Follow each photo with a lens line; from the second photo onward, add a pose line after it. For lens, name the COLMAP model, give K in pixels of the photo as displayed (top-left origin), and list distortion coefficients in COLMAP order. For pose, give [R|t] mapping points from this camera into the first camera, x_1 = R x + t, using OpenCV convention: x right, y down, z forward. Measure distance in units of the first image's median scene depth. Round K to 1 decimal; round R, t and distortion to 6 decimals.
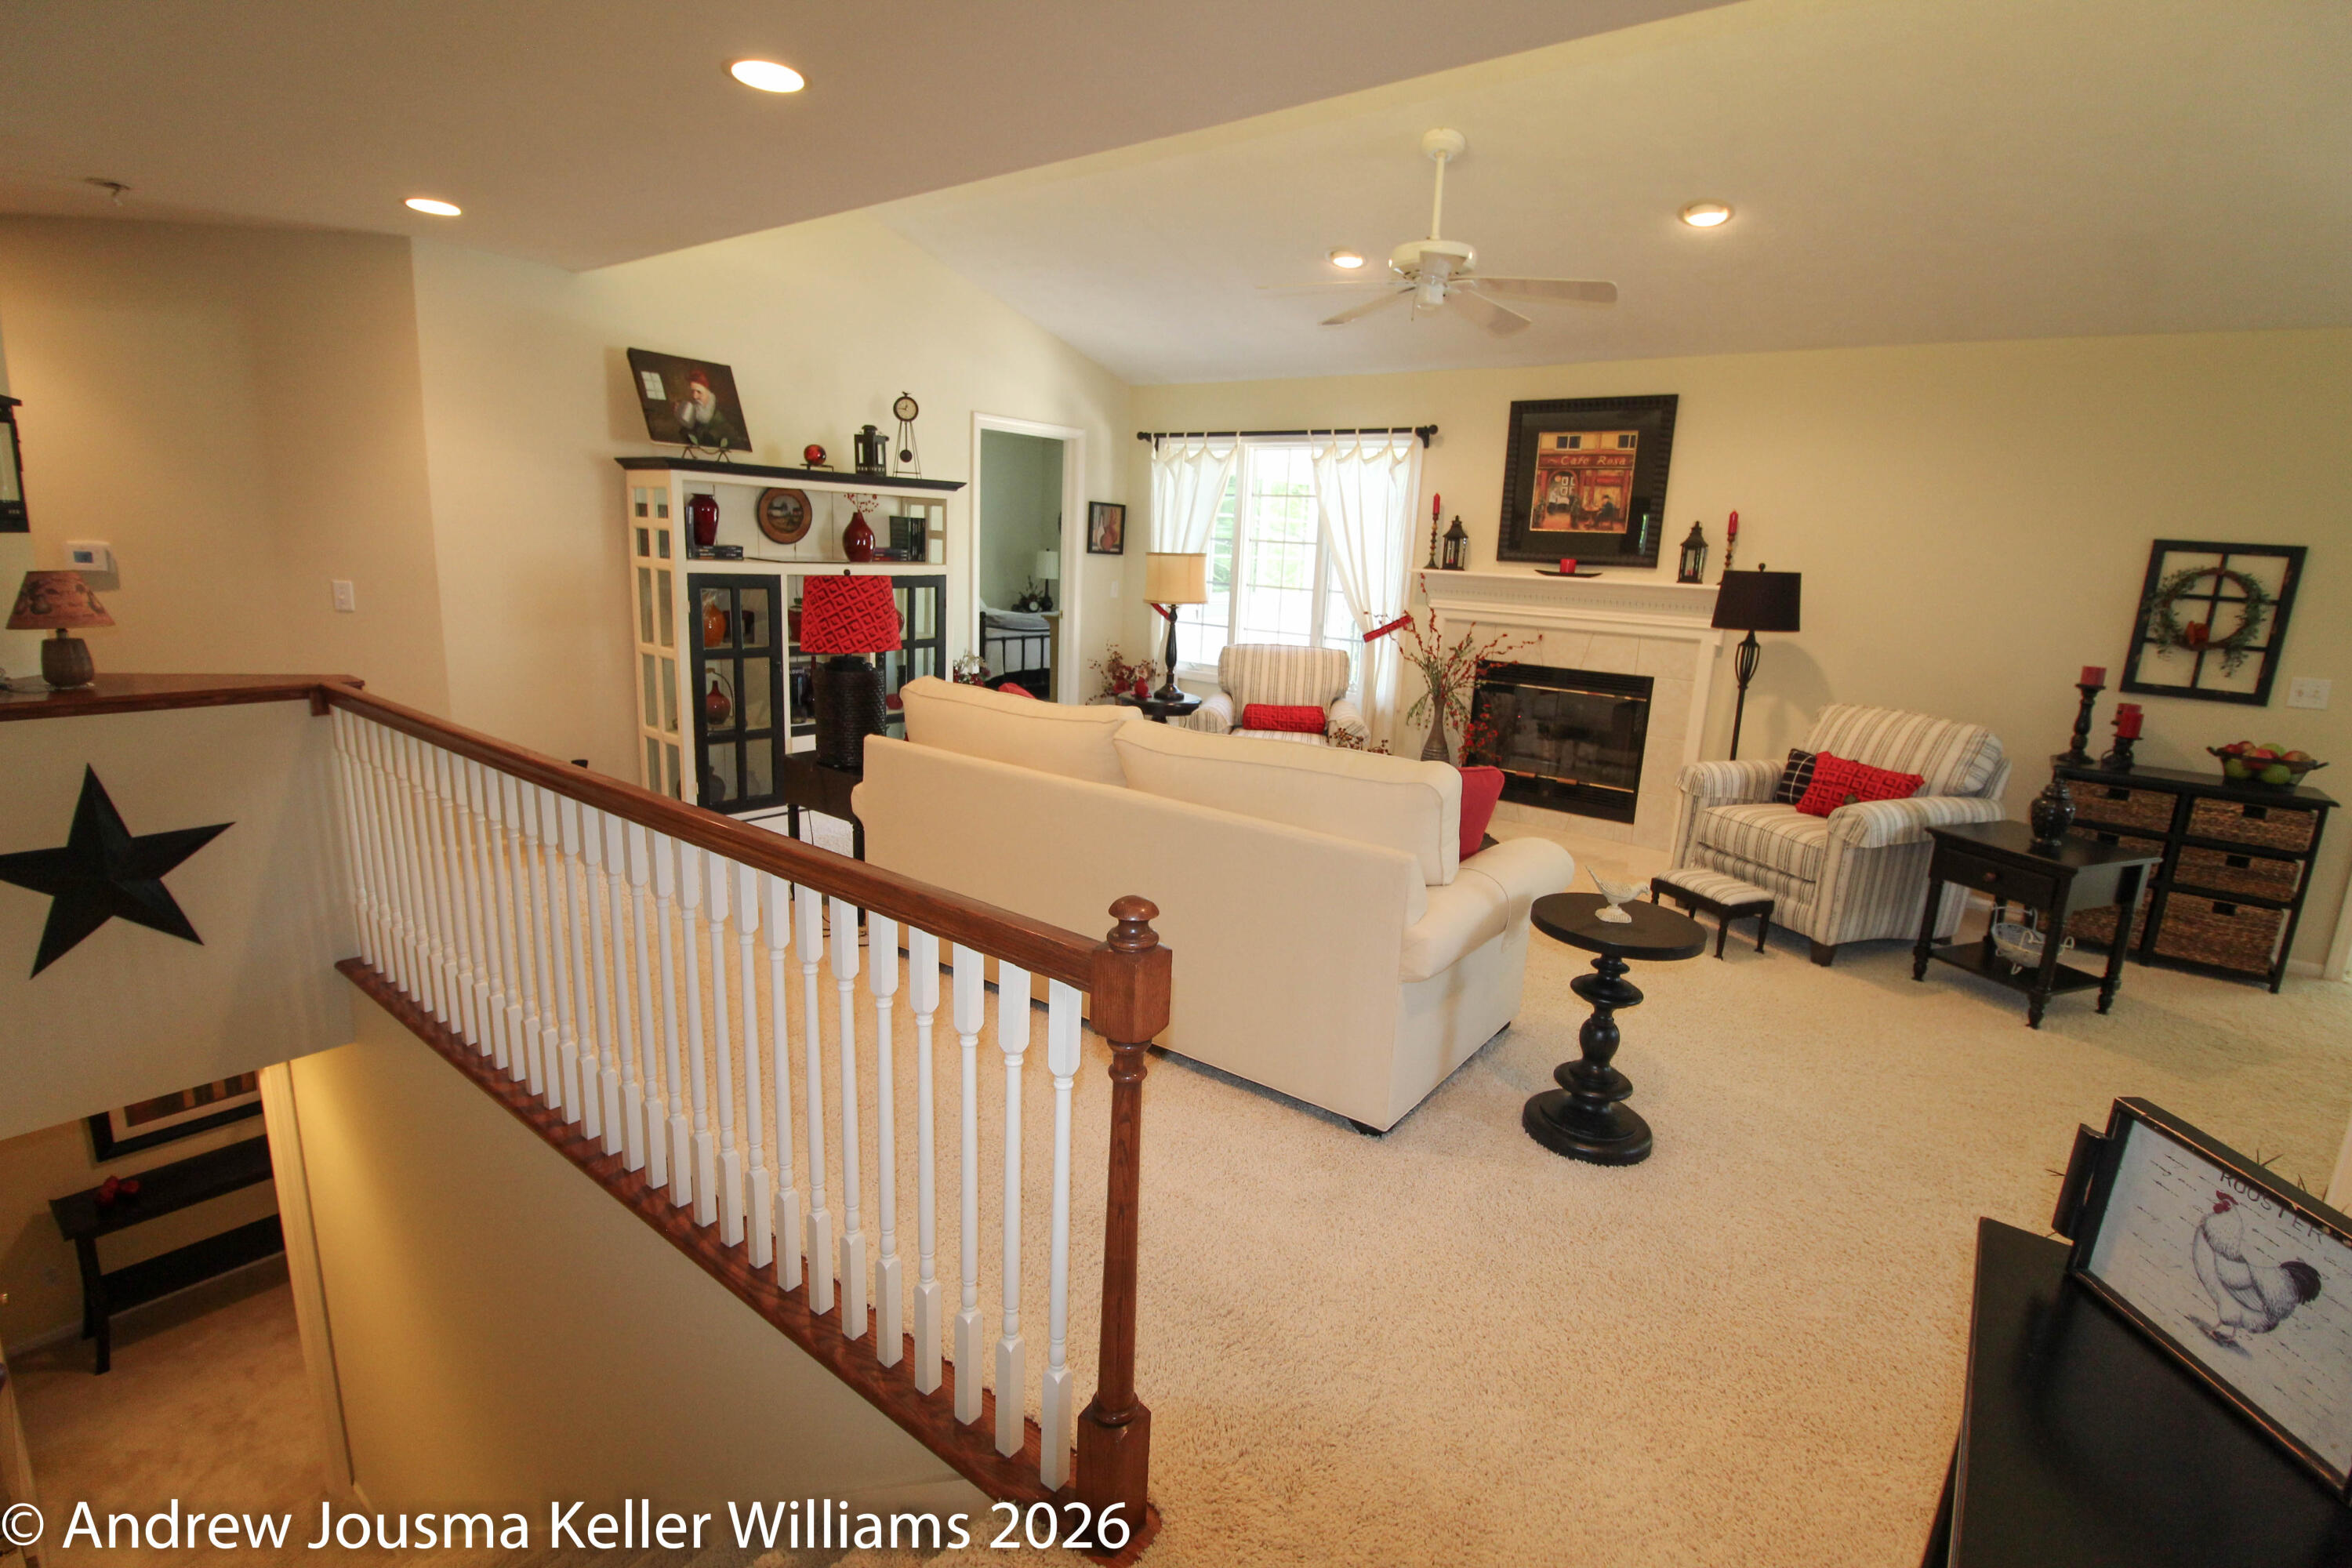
lens RADIAL K [[1091.5, 0, 1186.2], [0, 1091.5, 779.2], [0, 0, 1]] dist [-0.000360, -0.012564]
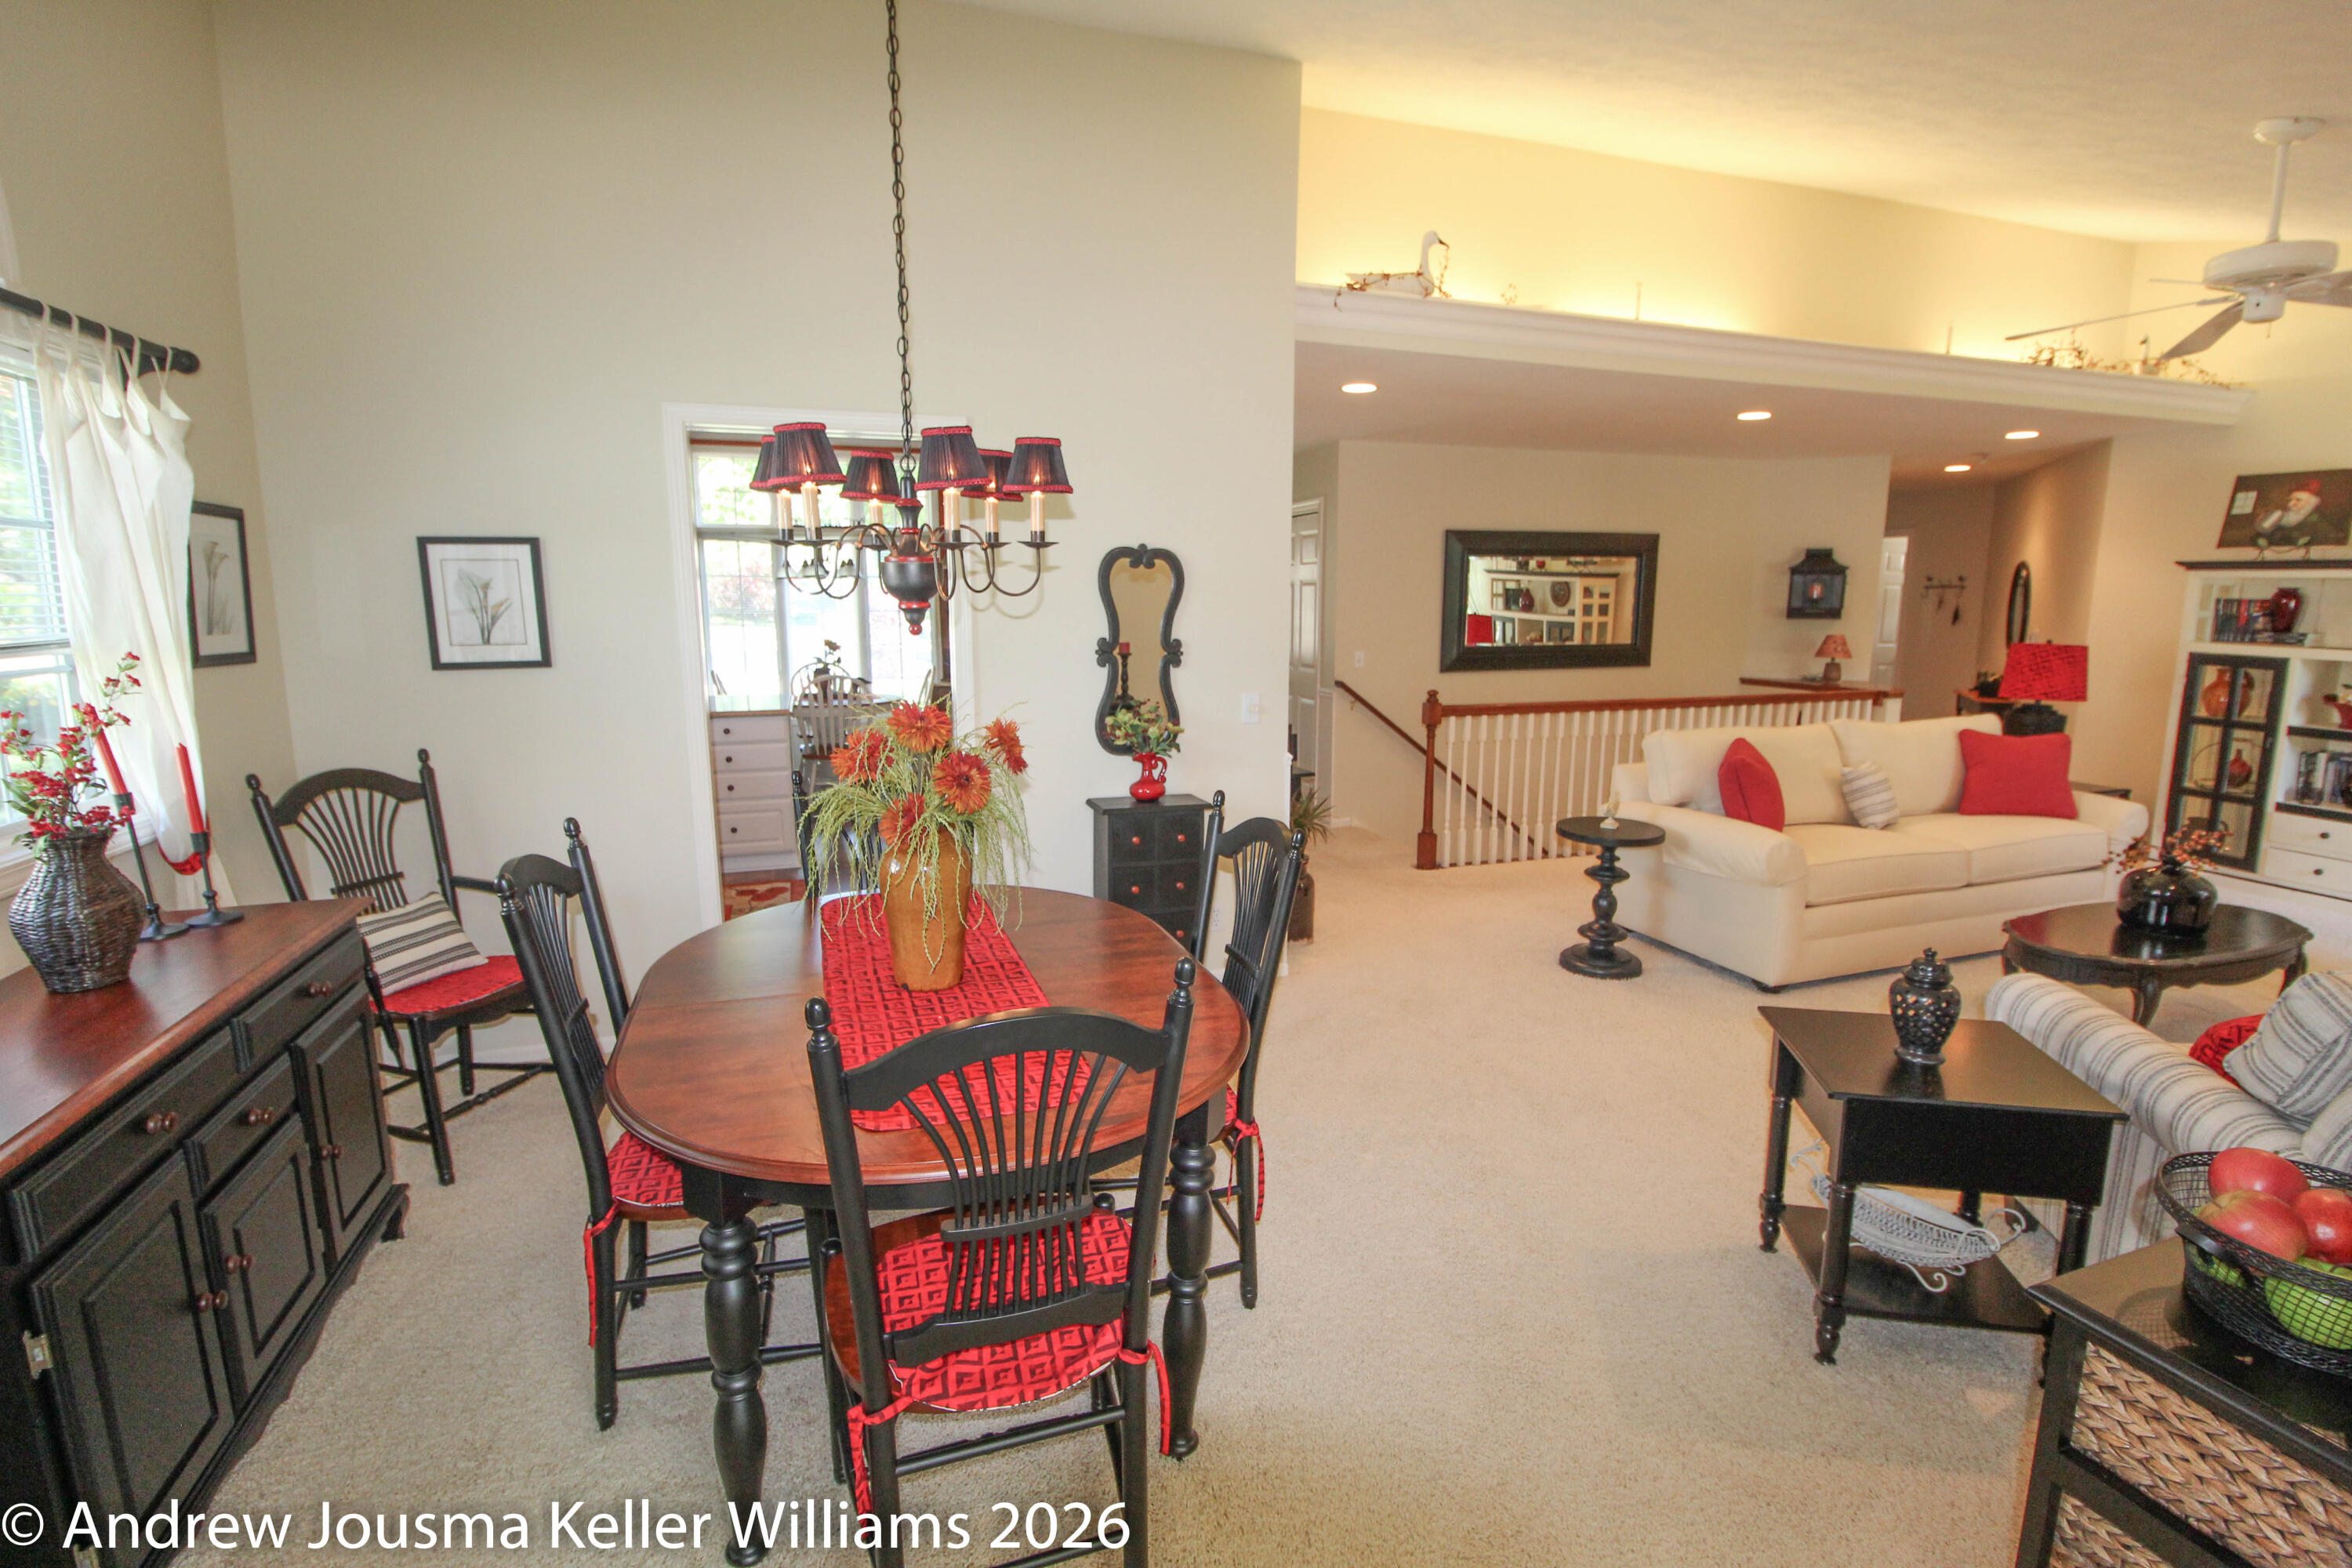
lens RADIAL K [[1091.5, 0, 1186.2], [0, 1091.5, 779.2], [0, 0, 1]] dist [-0.000360, -0.012564]
pose [[-0.554142, 0.093307, -0.827176, 1.197571], [-0.204197, 0.948100, 0.243743, -0.118976], [0.806988, 0.303975, -0.506329, 0.747730]]
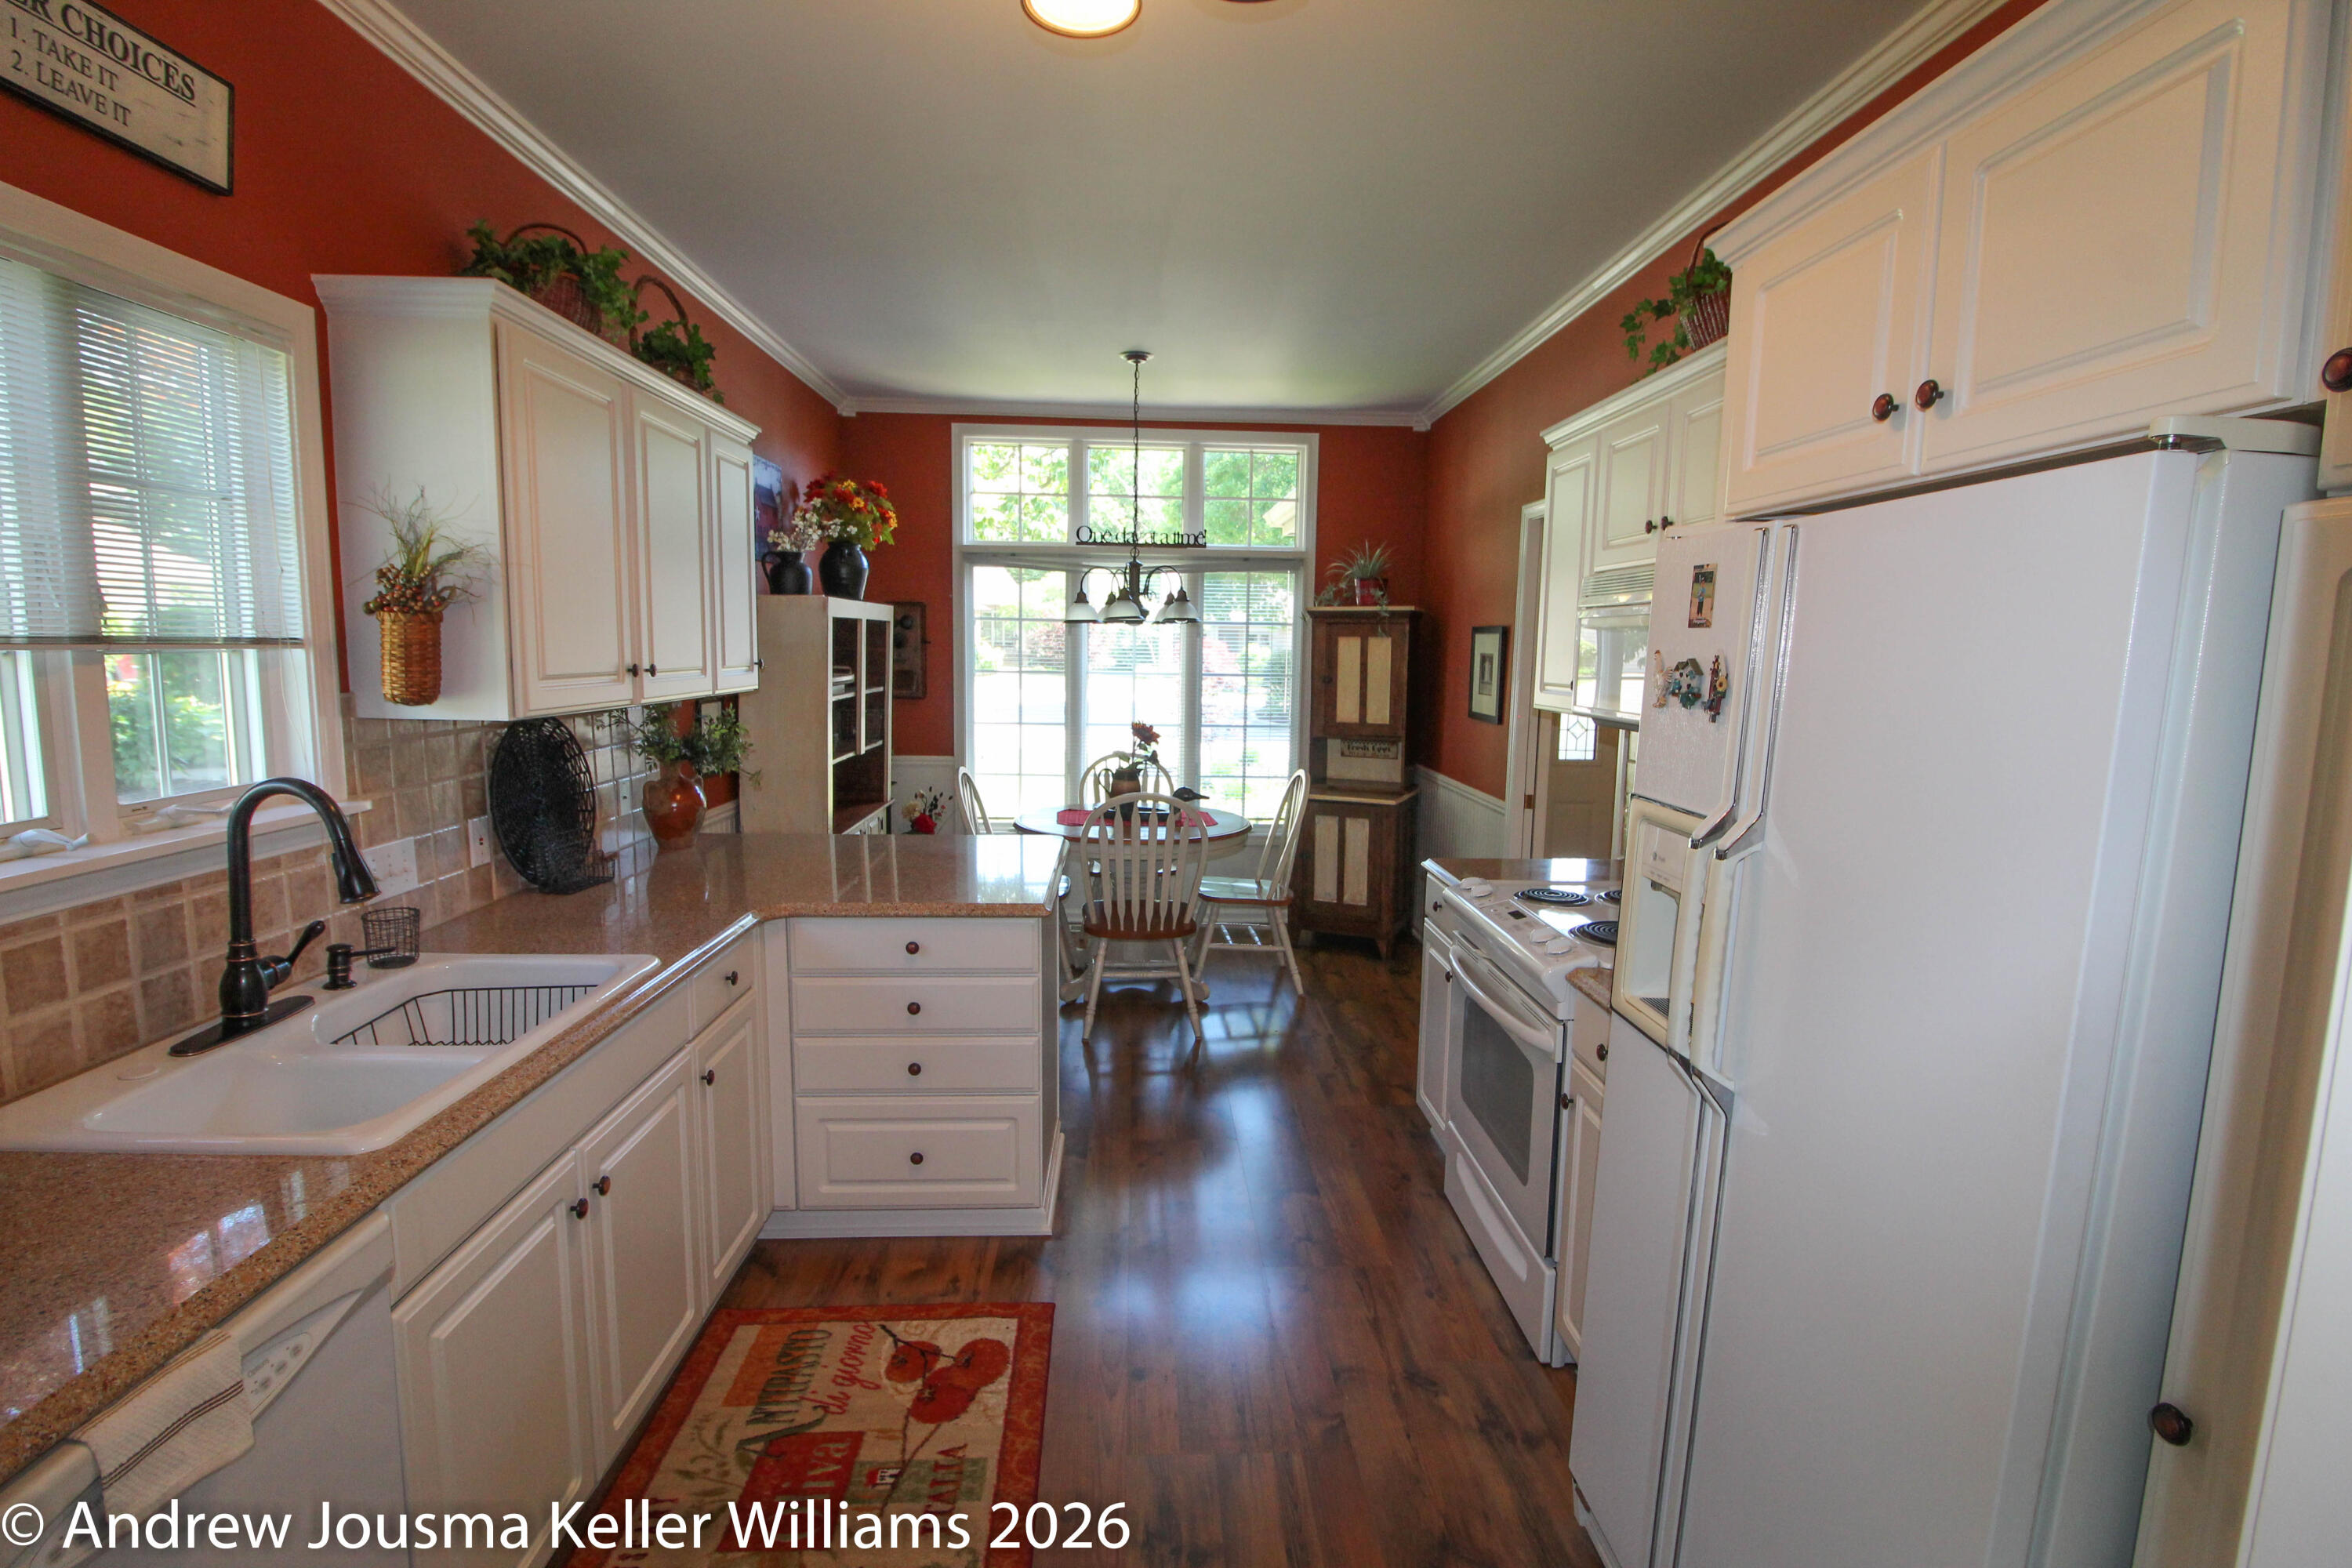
lens RADIAL K [[1091.5, 0, 1186.2], [0, 1091.5, 779.2], [0, 0, 1]] dist [-0.000360, -0.012564]
pose [[-0.758024, 0.022545, -0.651837, 0.717999], [-0.187294, 0.949786, 0.250655, -0.011663], [0.624757, 0.312087, -0.715738, 0.150758]]
